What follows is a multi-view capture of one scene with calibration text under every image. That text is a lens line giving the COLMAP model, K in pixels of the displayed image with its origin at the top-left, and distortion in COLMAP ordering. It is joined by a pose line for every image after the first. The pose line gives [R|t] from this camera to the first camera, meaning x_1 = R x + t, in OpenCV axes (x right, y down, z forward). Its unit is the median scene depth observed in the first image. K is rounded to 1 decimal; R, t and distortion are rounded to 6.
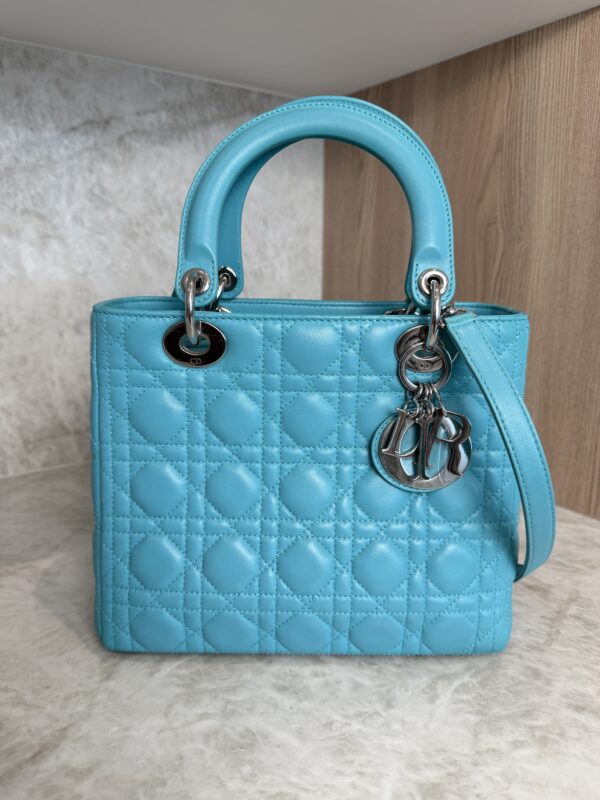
lens RADIAL K [[587.9, 0, 298.8], [0, 587.9, 398.6], [0, 0, 1]] dist [-0.018425, 0.000265]
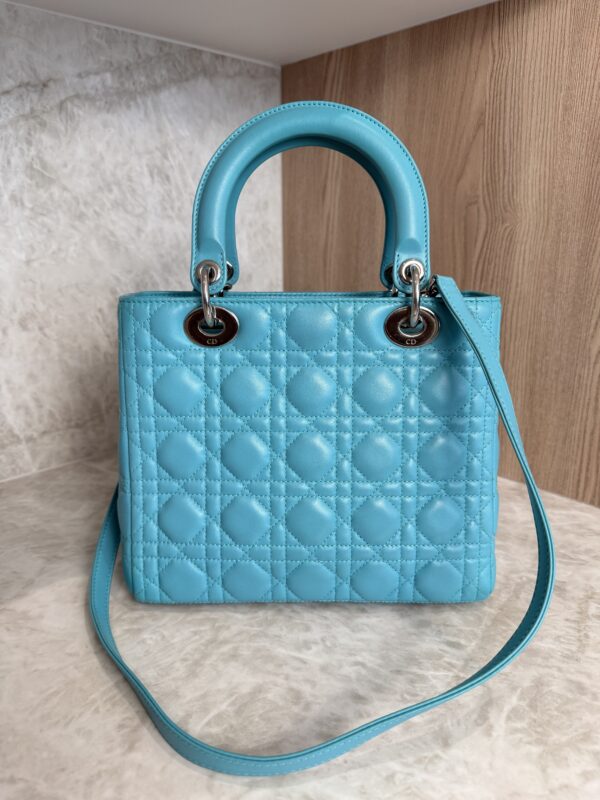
lens RADIAL K [[585.9, 0, 298.8], [0, 585.9, 398.1], [0, 0, 1]] dist [-0.020596, 0.006807]
pose [[0.990578, -0.046619, 0.128773, -0.107146], [0.038848, 0.997306, 0.062217, -0.059538], [-0.131326, -0.056628, 0.989720, 0.086142]]
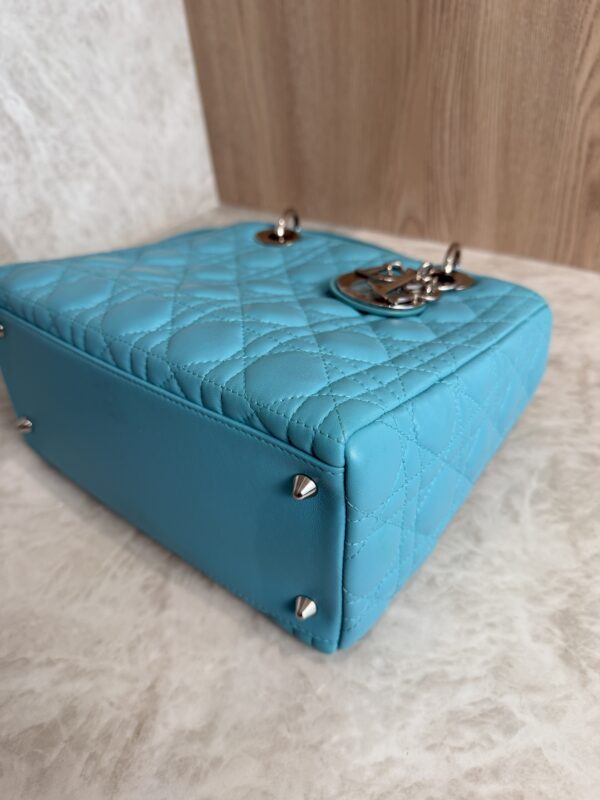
lens RADIAL K [[602.1, 0, 297.0], [0, 602.1, 398.9], [0, 0, 1]] dist [-0.053154, 0.021081]
pose [[0.948480, -0.258322, 0.183454, -0.146002], [0.166074, 0.898443, 0.406473, -0.069715], [-0.269824, -0.355065, 0.895055, 0.186880]]
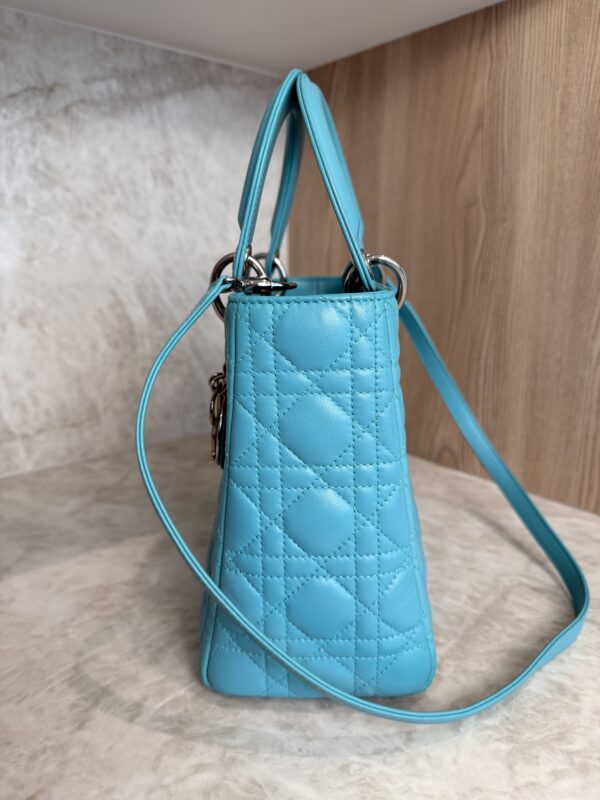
lens RADIAL K [[592.8, 0, 298.6], [0, 592.8, 400.3], [0, 0, 1]] dist [-0.030596, 0.008387]
pose [[0.996001, -0.023250, 0.086267, -0.047480], [0.022184, 0.999666, 0.013289, -0.000868], [-0.086547, -0.011322, 0.996183, 0.084321]]
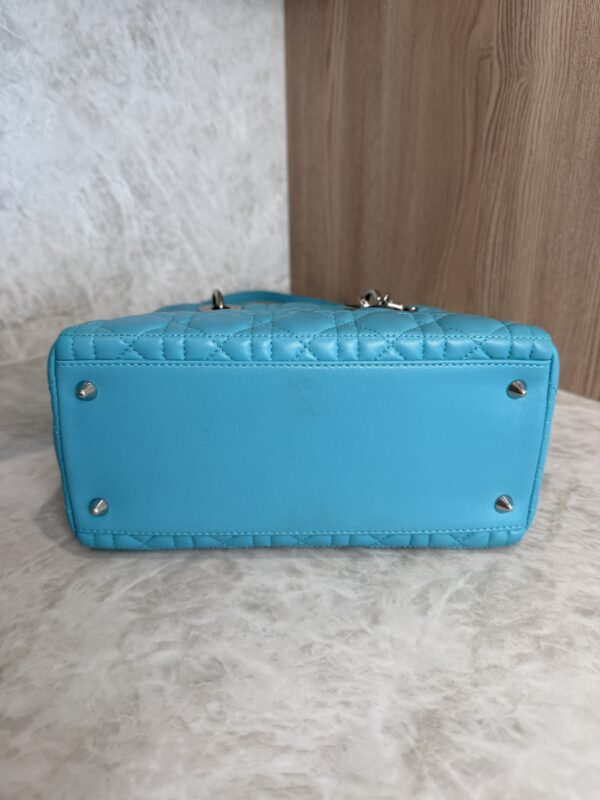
lens RADIAL K [[591.2, 0, 296.5], [0, 591.2, 396.9], [0, 0, 1]] dist [-0.029491, 0.003656]
pose [[0.998440, -0.039962, 0.038997, 0.009333], [0.032023, 0.981960, 0.186358, 0.016311], [-0.045741, -0.184819, 0.981708, 0.123545]]
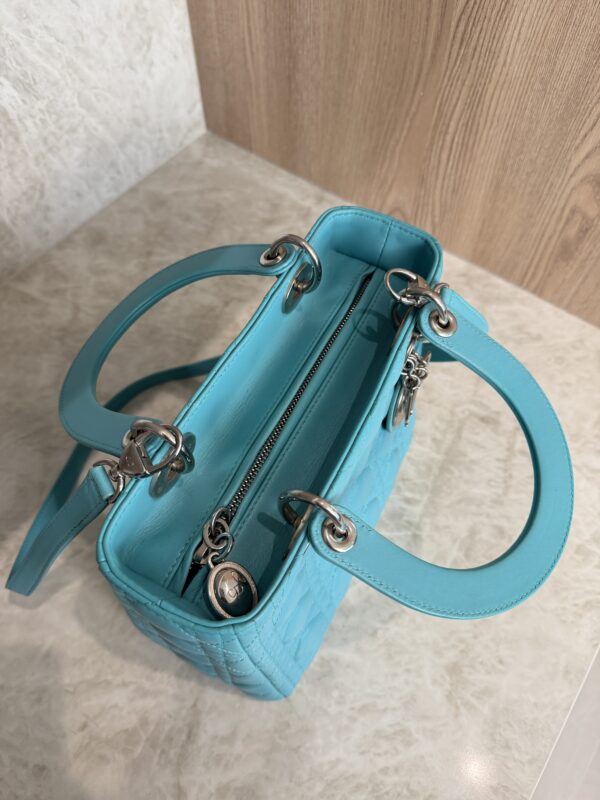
lens RADIAL K [[592.8, 0, 298.6], [0, 592.8, 400.3], [0, 0, 1]] dist [-0.030596, 0.008387]
pose [[0.951348, -0.268575, 0.151011, -0.108846], [0.073018, 0.672662, 0.736338, -0.514174], [-0.299341, -0.689488, 0.659546, 0.299158]]
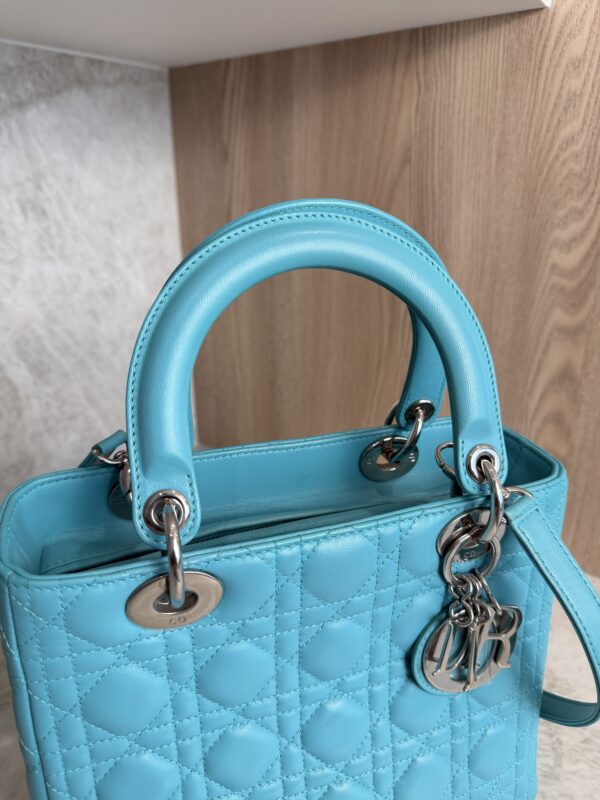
lens RADIAL K [[592.8, 0, 298.6], [0, 592.8, 400.3], [0, 0, 1]] dist [-0.030596, 0.008387]
pose [[0.943115, -0.129754, 0.306100, -0.139062], [0.087070, 0.984959, 0.149249, -0.252941], [-0.320862, -0.114106, 0.940227, 0.216842]]
